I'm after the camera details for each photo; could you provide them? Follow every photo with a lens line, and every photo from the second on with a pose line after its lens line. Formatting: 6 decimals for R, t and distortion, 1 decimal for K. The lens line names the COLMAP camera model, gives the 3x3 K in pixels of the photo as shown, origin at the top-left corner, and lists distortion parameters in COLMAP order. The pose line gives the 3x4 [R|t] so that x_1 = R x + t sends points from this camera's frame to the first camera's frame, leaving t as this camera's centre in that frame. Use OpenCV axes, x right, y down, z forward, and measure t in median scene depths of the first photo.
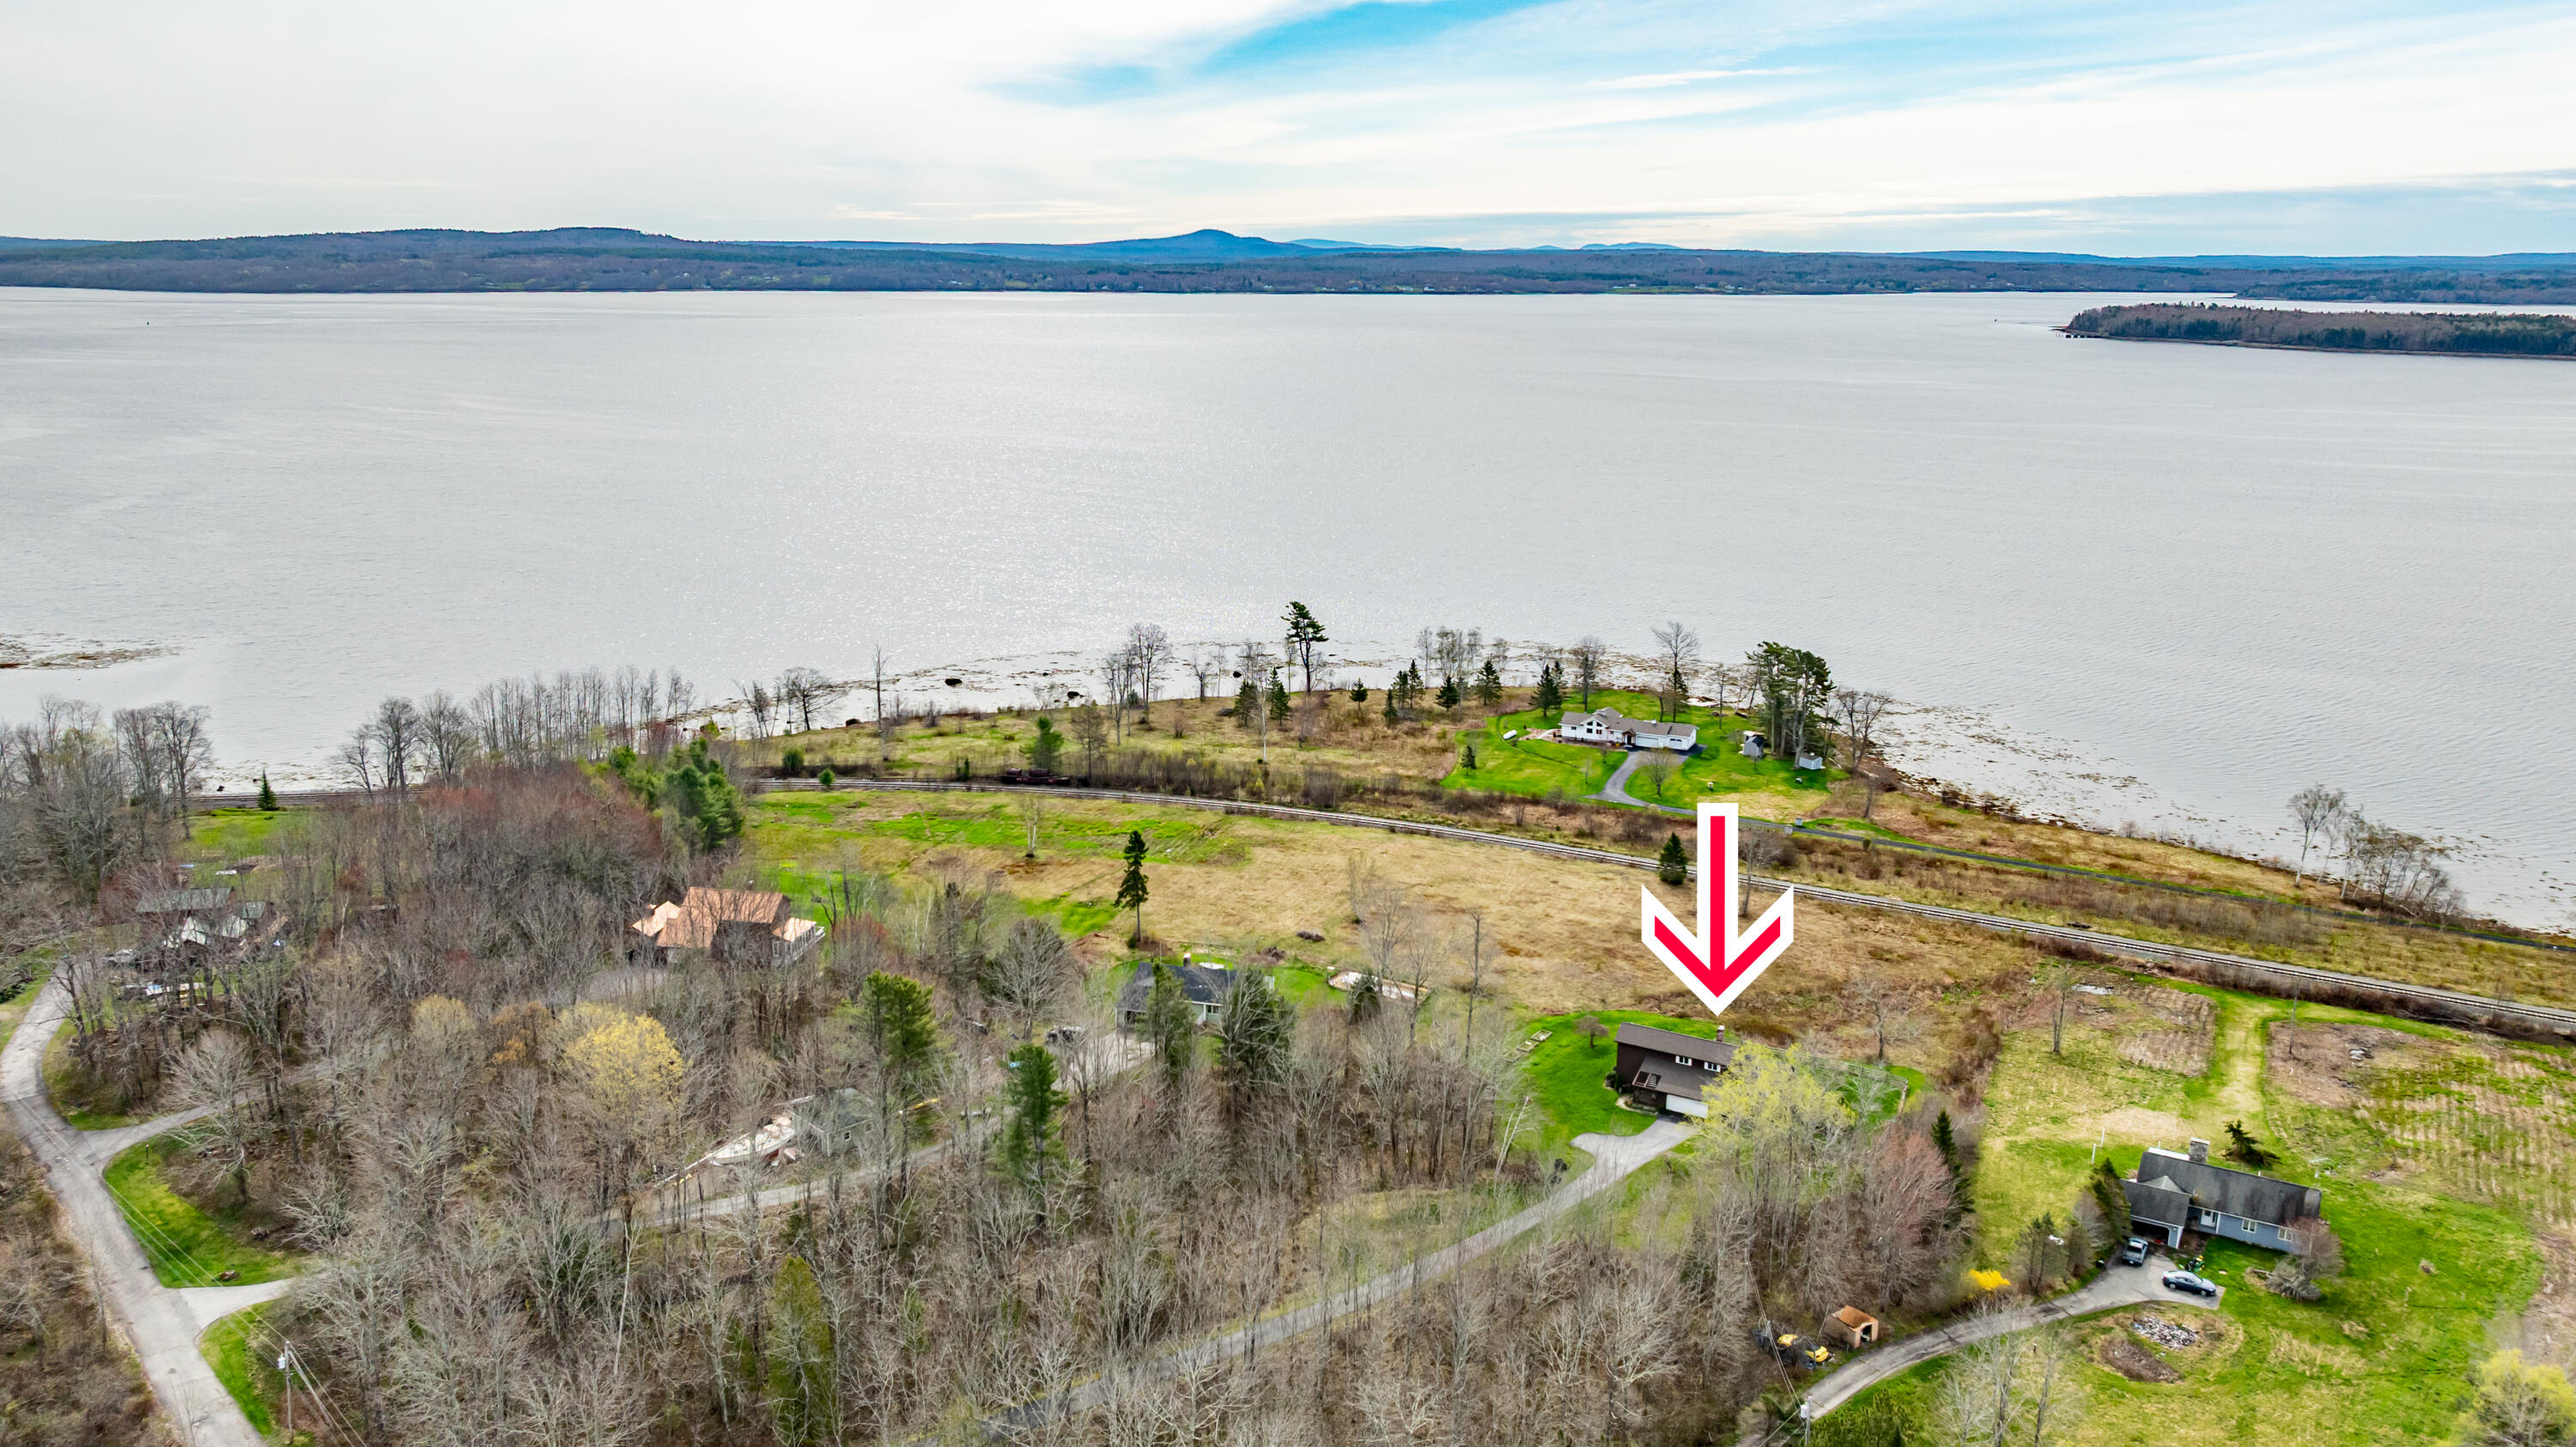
lens RADIAL K [[1849.9, 0, 1288.0], [0, 1849.9, 723.5], [0, 0, 1]] dist [-0.008497, -0.000254]
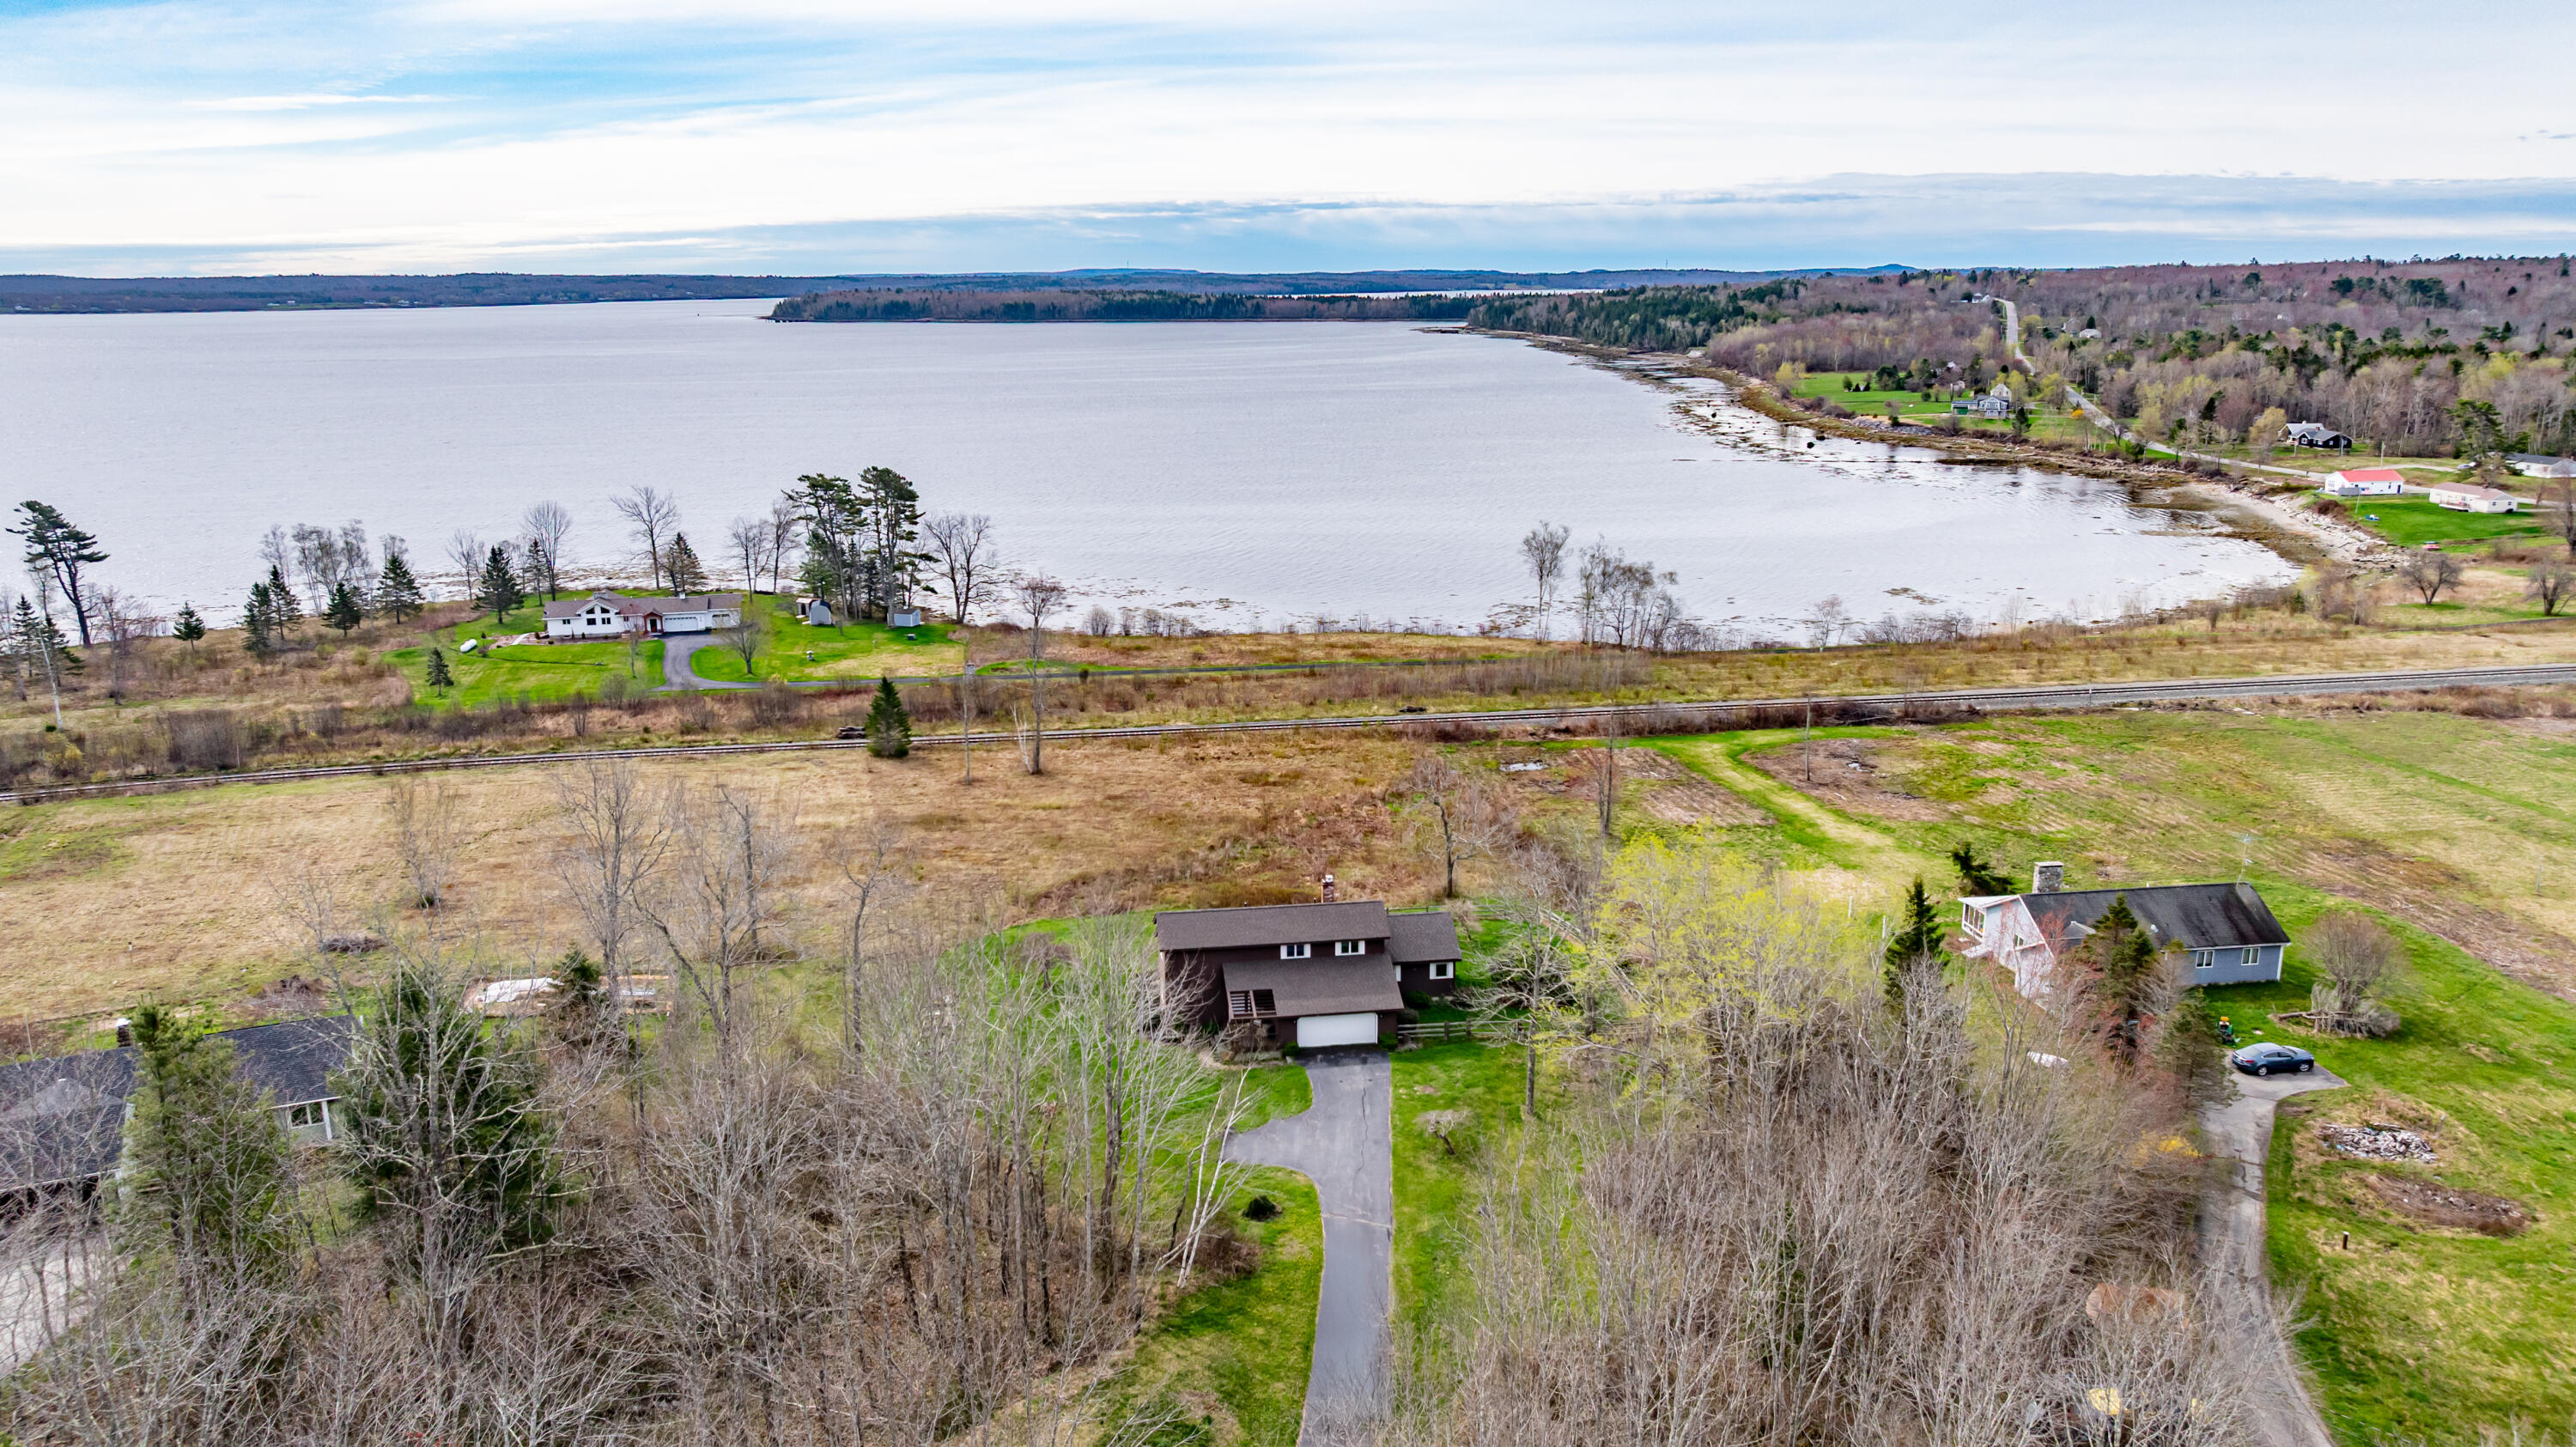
lens RADIAL K [[1821.3, 0, 1288.8], [0, 1821.3, 628.1], [0, 0, 1]] dist [-0.141456, 0.145040]
pose [[0.763594, -0.120251, 0.634400, -0.053082], [0.161656, 0.986818, -0.007525, 0.047291], [-0.625133, 0.108301, 0.772968, 0.294770]]
